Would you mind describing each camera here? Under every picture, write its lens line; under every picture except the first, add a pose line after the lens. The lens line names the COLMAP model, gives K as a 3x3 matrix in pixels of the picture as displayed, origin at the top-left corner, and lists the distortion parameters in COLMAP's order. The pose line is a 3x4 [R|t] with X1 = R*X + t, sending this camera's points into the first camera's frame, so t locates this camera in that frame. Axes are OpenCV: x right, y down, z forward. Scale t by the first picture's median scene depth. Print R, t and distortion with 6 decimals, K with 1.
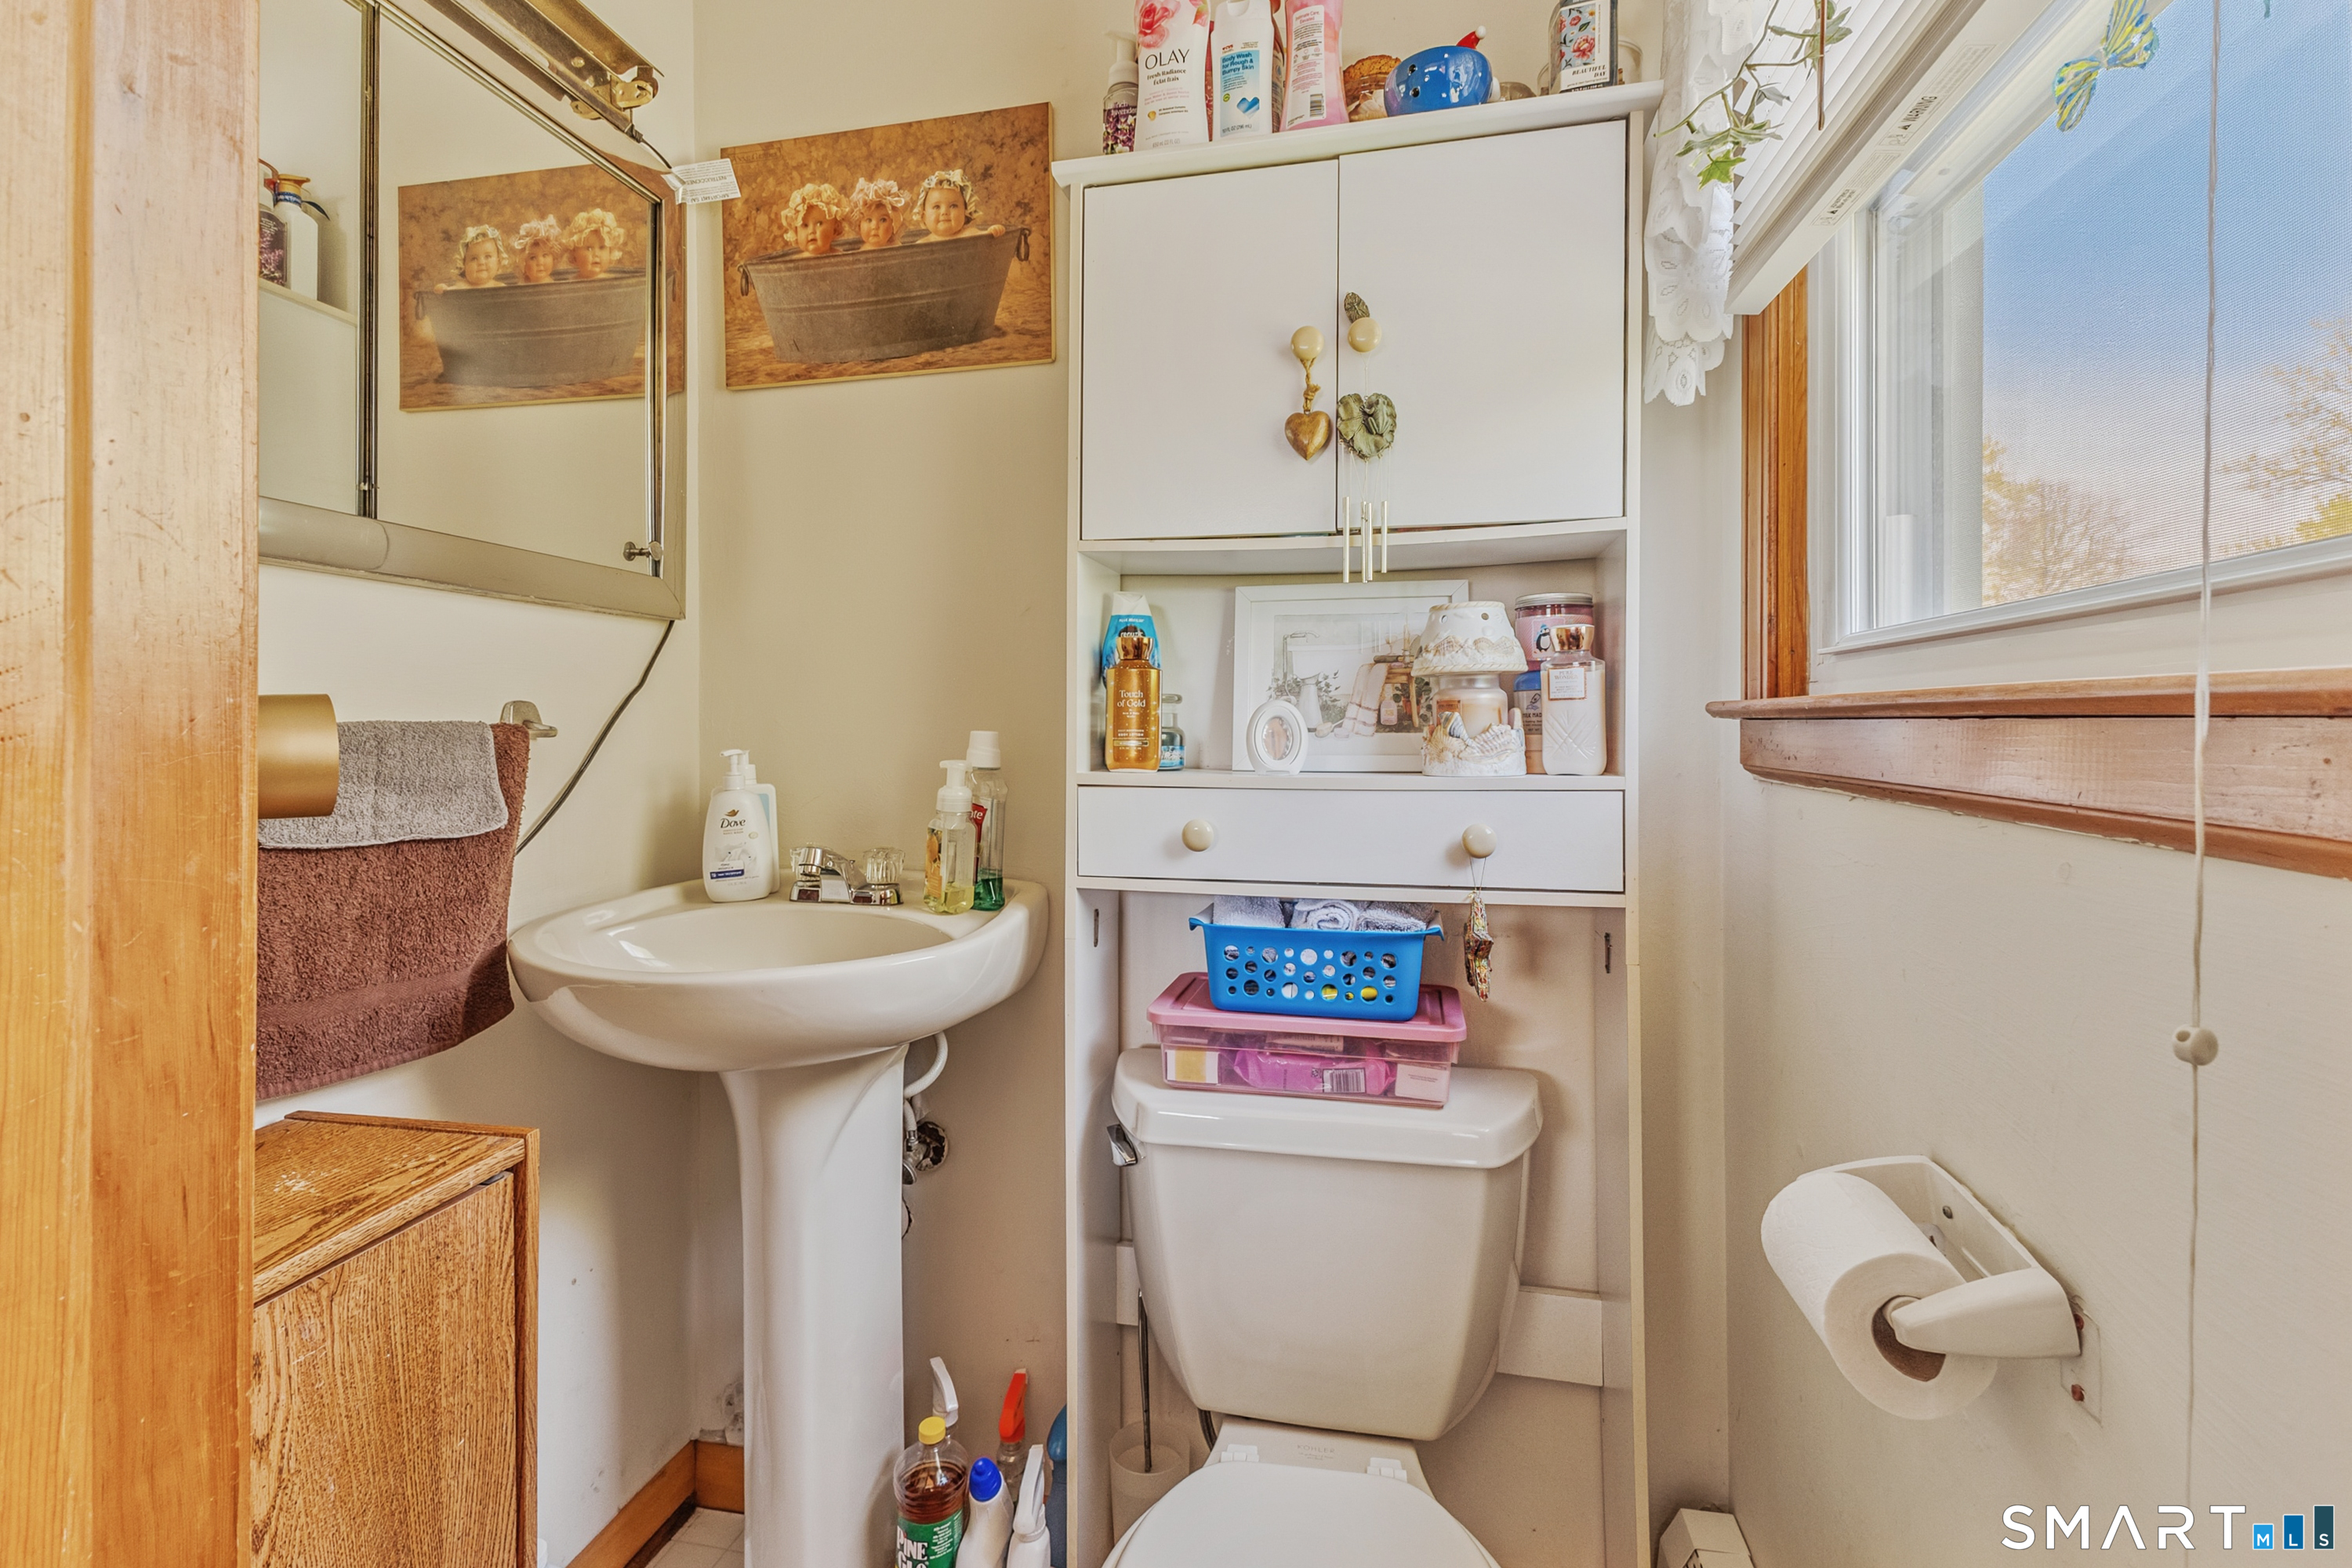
lens RADIAL K [[1019.7, 0, 1181.3], [0, 1019.7, 784.5], [0, 0, 1]] dist [0.014660, 0.000302]
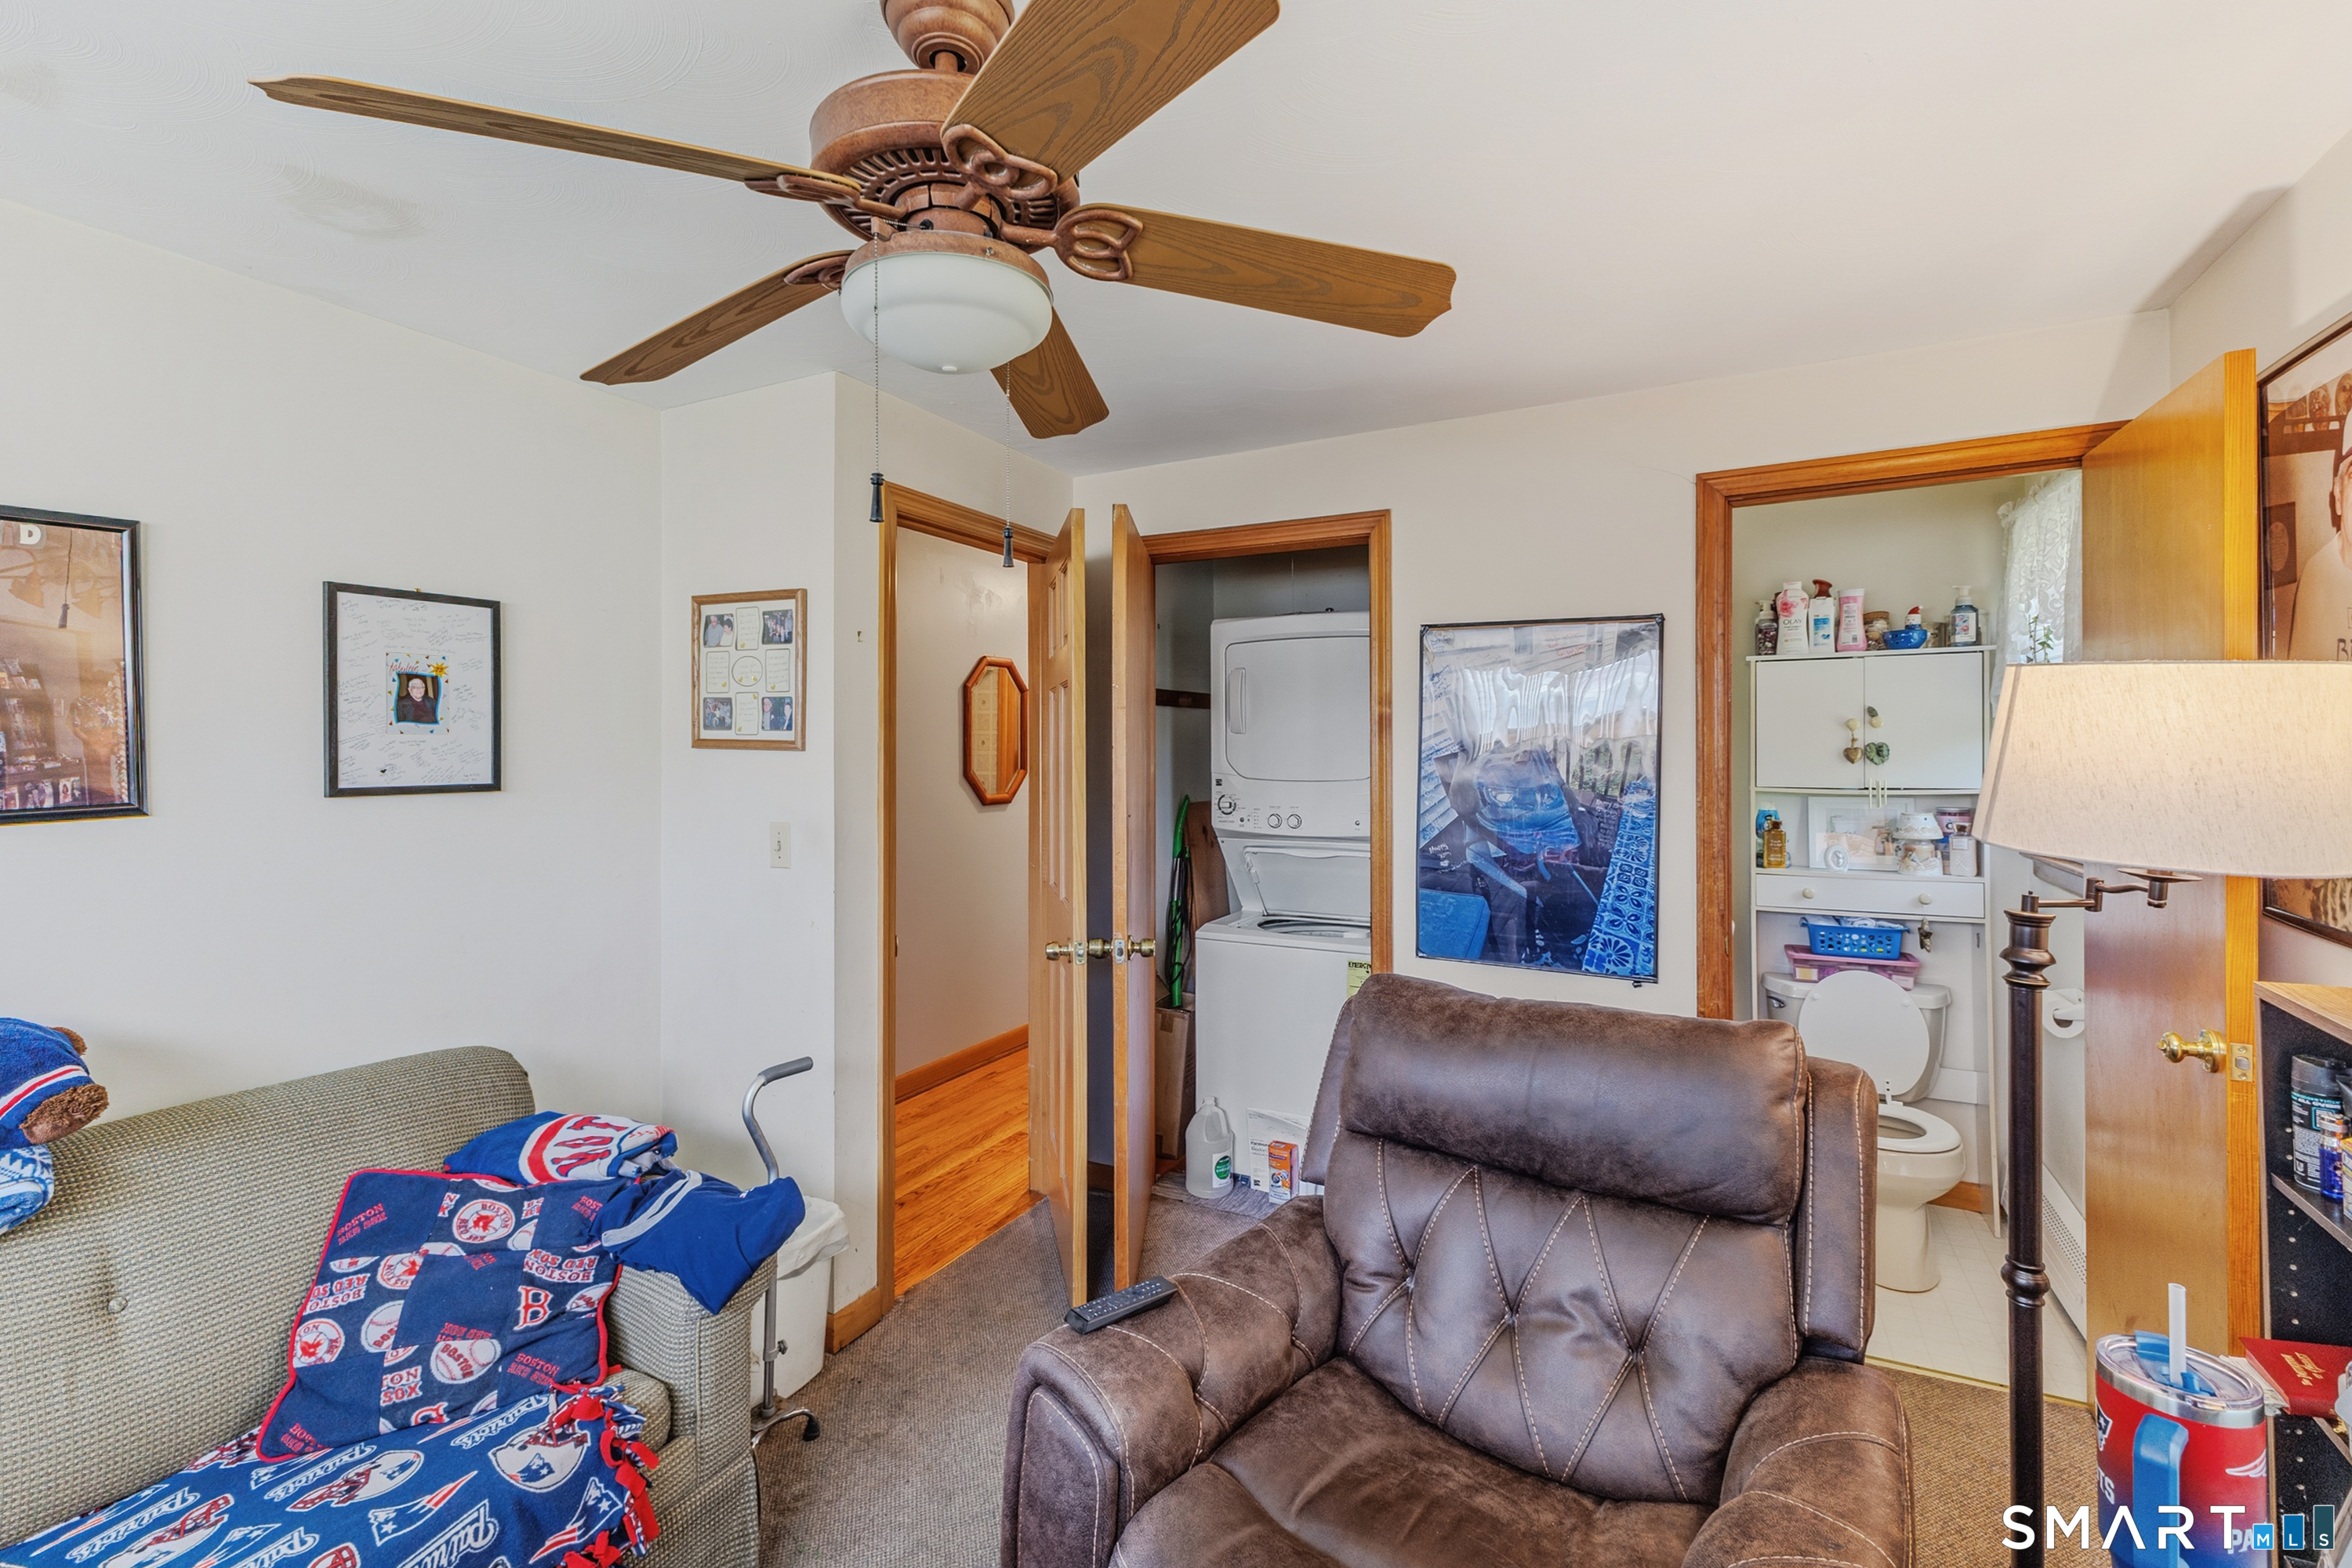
lens RADIAL K [[1019.7, 0, 1172.9], [0, 1019.7, 777.2], [0, 0, 1]] dist [0.014660, 0.000302]
pose [[0.967979, -0.007362, -0.250924, -0.997307], [0.007561, 0.999971, -0.000172, -0.291520], [0.250918, -0.001730, 0.968007, -2.260671]]
